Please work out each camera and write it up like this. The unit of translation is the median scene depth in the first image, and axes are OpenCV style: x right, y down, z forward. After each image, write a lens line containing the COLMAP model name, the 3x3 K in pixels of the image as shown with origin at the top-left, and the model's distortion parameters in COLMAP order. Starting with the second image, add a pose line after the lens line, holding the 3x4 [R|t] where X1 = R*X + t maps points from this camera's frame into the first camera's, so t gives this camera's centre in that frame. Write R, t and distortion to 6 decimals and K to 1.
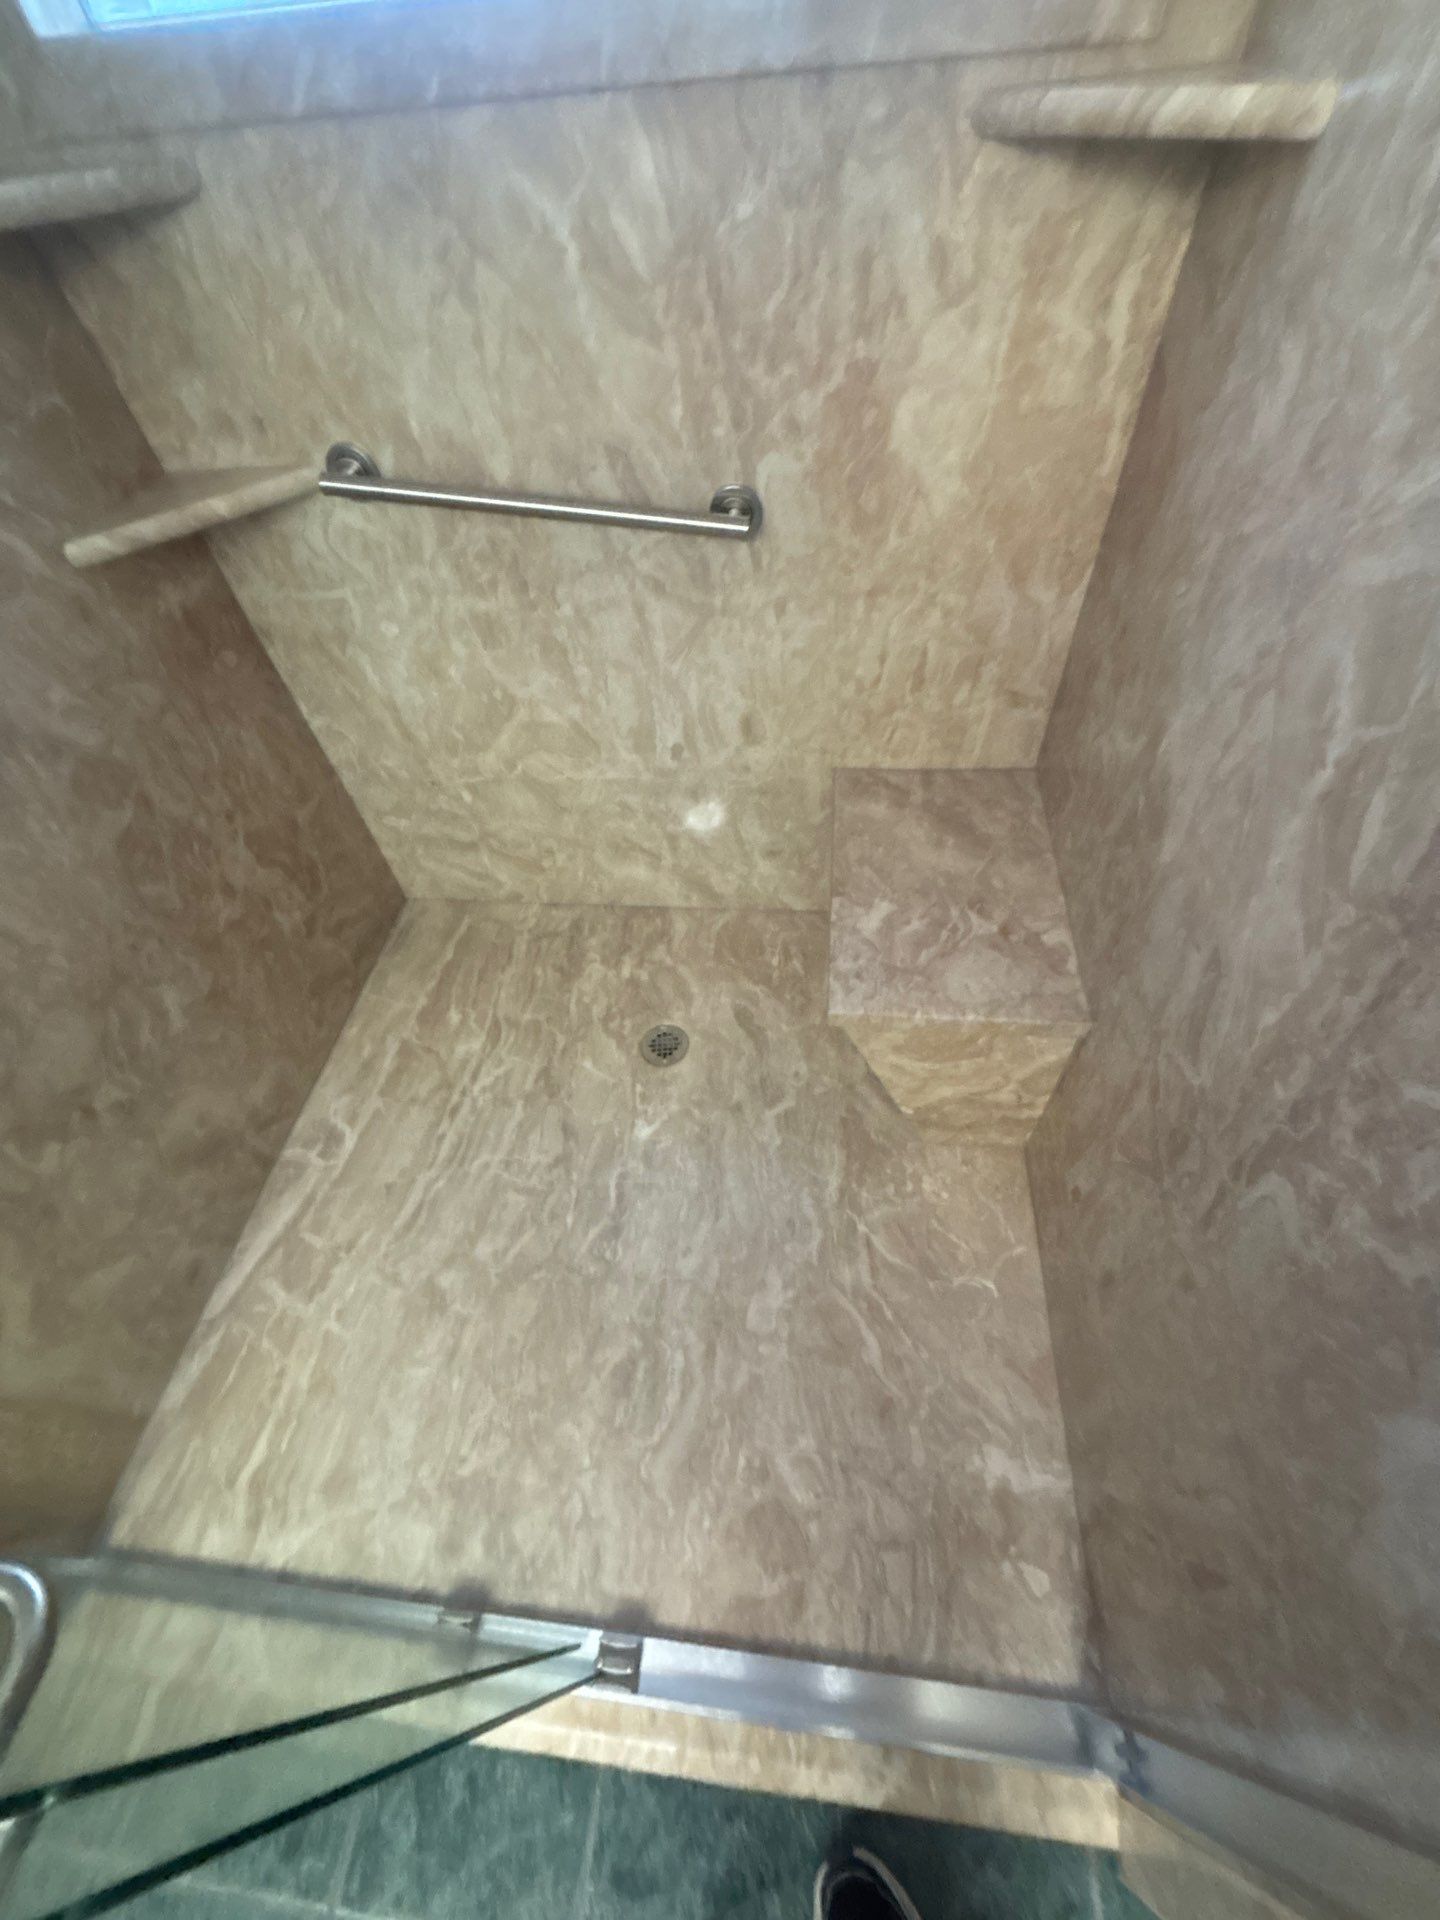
lens RADIAL K [[774.5, 0, 719.5], [0, 774.5, 961.4], [0, 0, 1]] dist [-0.001248, 0.000277]
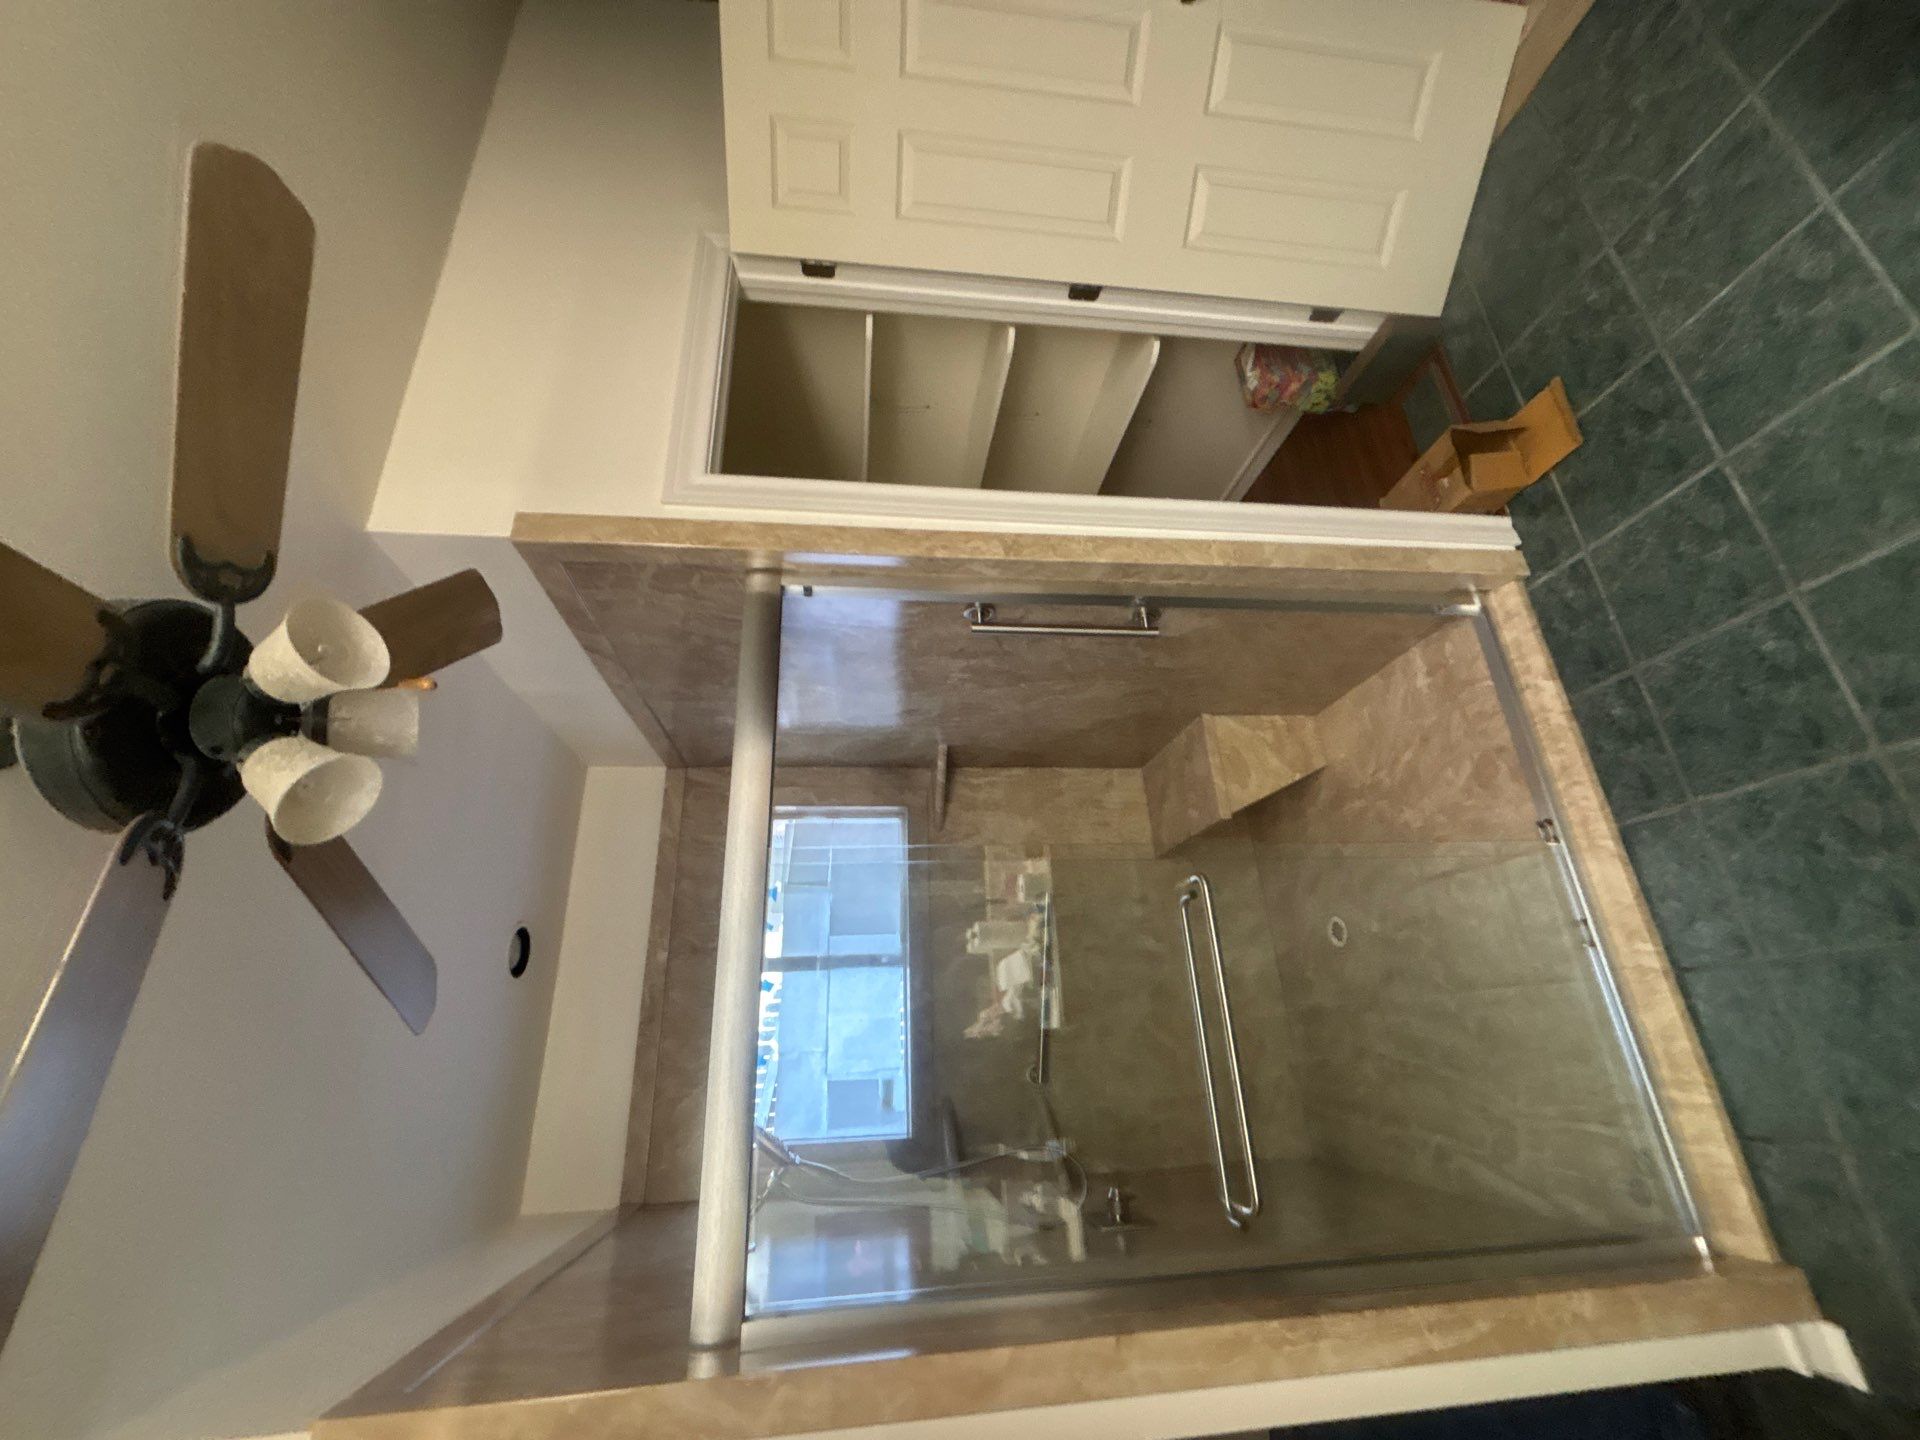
lens RADIAL K [[774.5, 0, 958.7], [0, 774.5, 716.0], [0, 0, 1]] dist [-0.001248, 0.000277]
pose [[0.020284, -0.871005, 0.490855, -0.205097], [0.720091, -0.327862, -0.611535, 0.285251], [0.693583, 0.365865, 0.620553, -0.288732]]
